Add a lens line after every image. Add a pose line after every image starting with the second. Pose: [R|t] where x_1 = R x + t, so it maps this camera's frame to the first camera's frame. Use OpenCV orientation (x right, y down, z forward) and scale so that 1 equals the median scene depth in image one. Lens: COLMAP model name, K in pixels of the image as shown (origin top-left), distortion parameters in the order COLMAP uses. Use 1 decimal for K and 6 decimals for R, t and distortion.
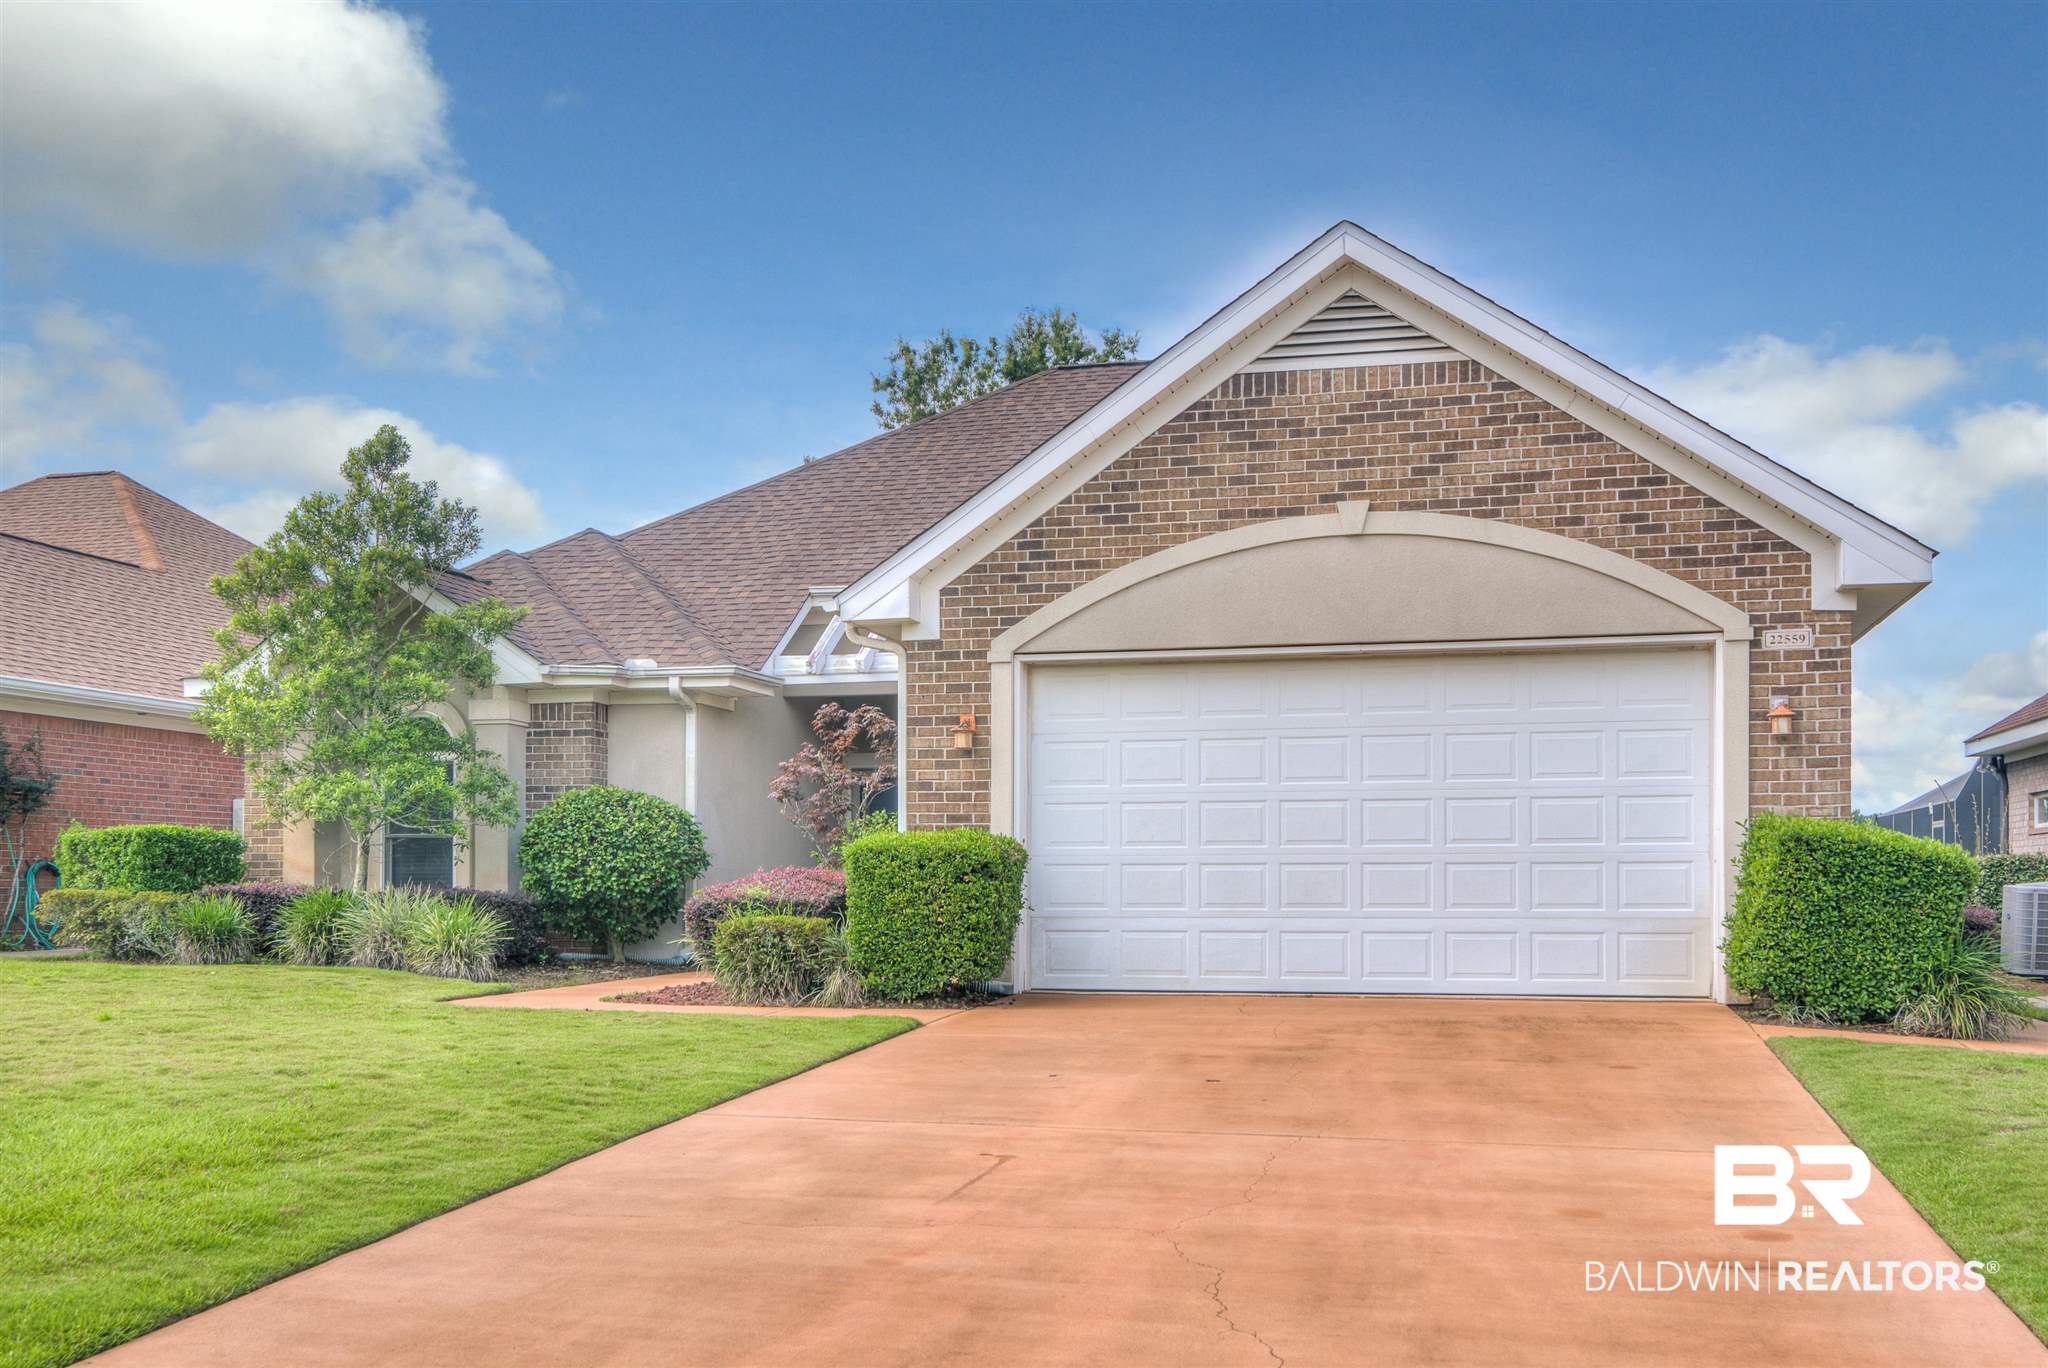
lens RADIAL K [[1762.0, 0, 1022.6], [0, 1762.0, 759.0], [0, 0, 1]] dist [-0.004325, 0.001453]
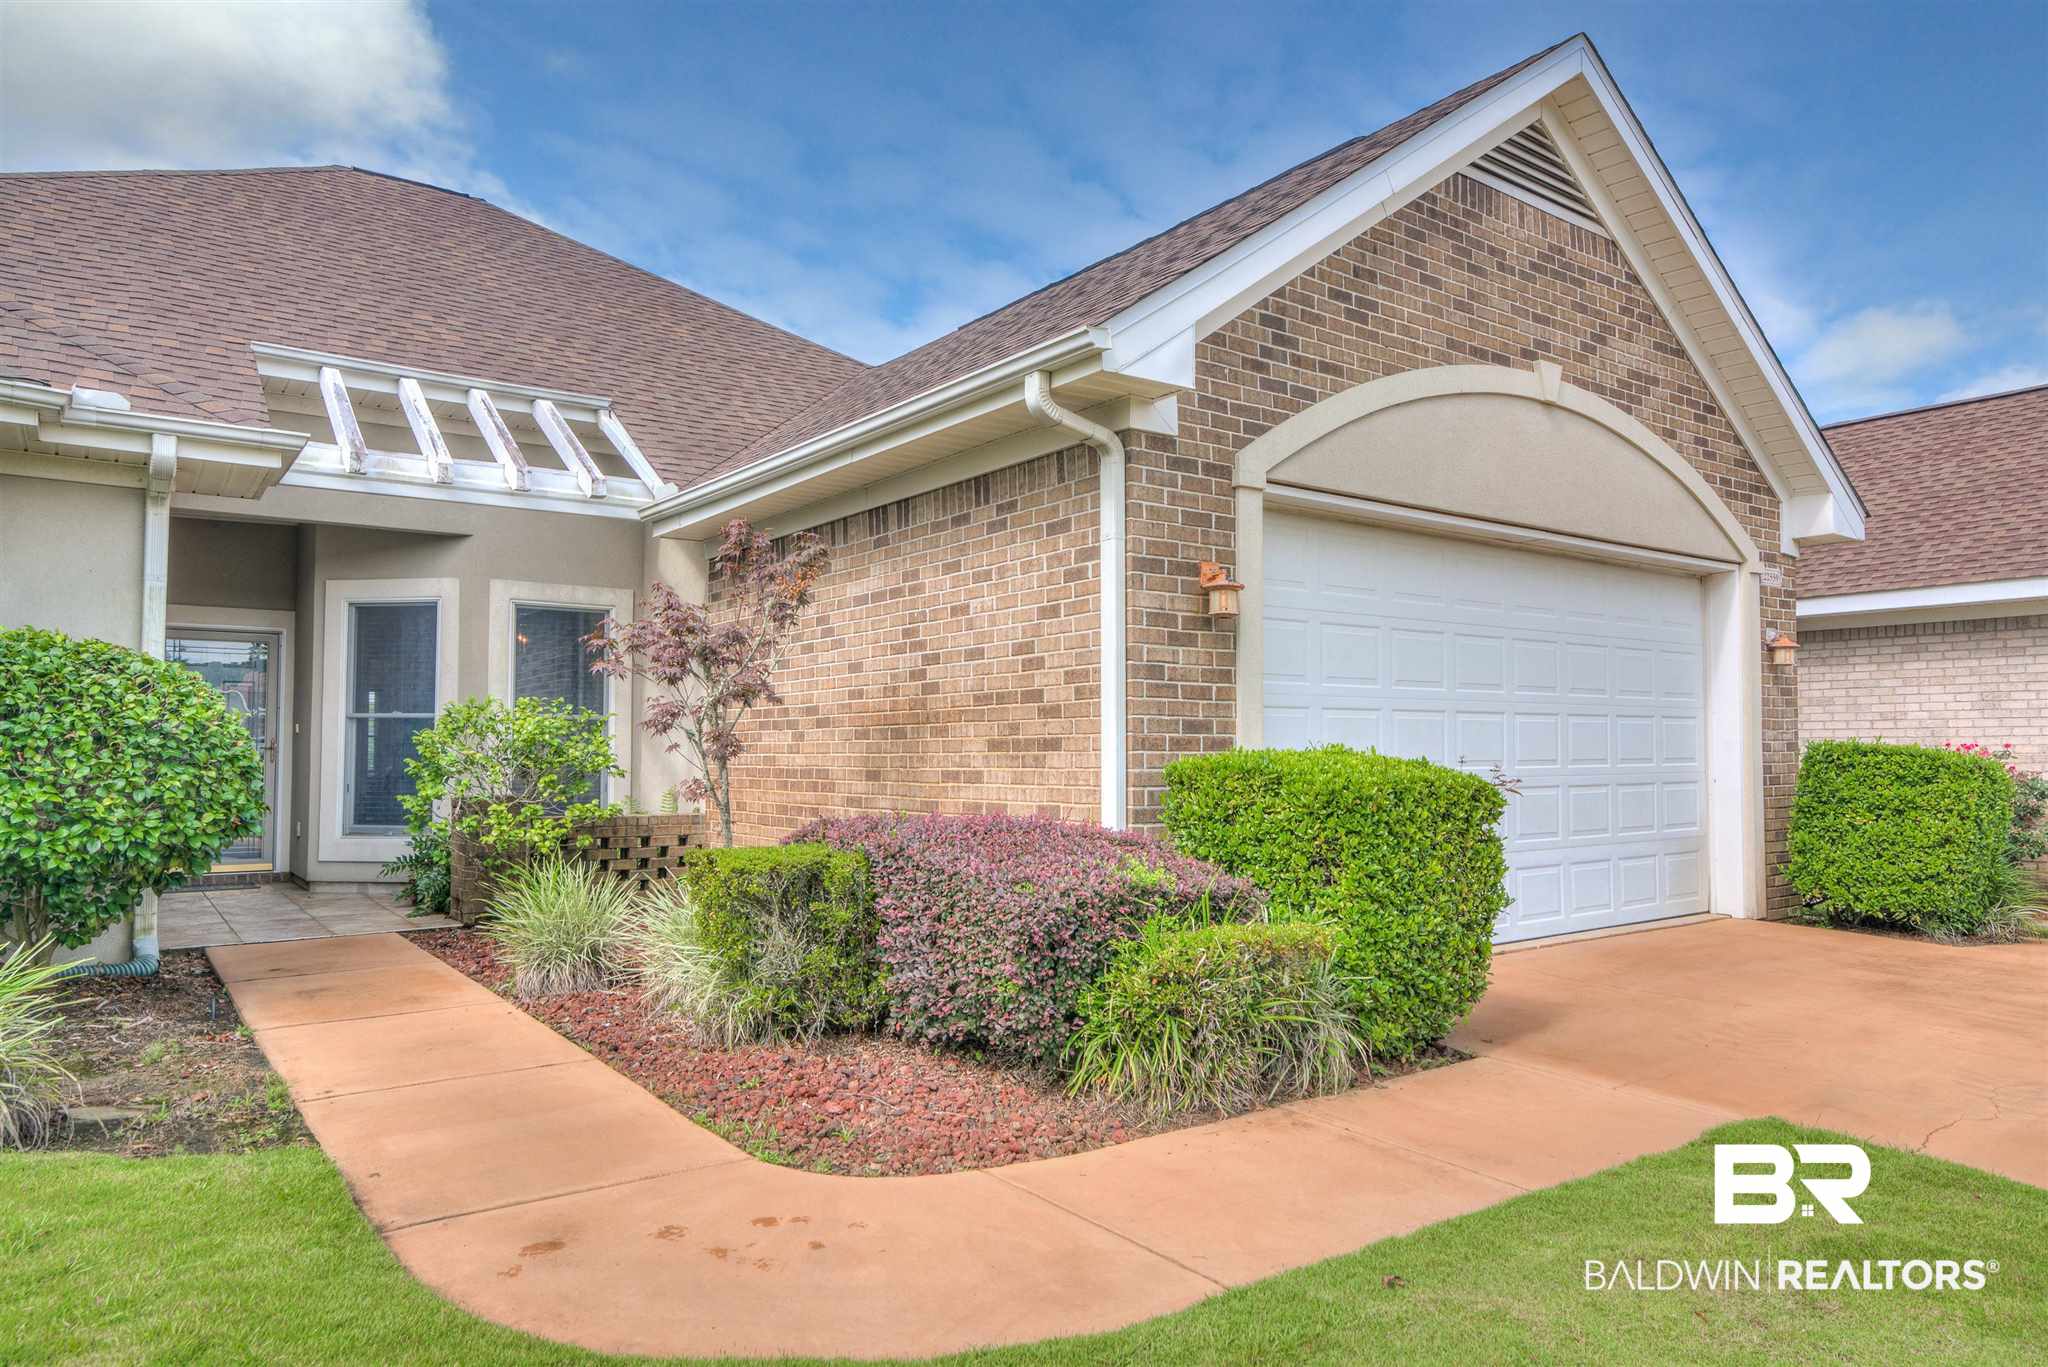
lens RADIAL K [[1255.6, 0, 1023.4], [0, 1255.6, 656.1], [0, 0, 1]] dist [-0.006393, -0.000931]
pose [[0.675014, 0.056050, 0.735673, -0.408777], [-0.051929, 0.998247, -0.028408, 0.024744], [-0.735975, -0.019027, 0.676741, 0.748345]]
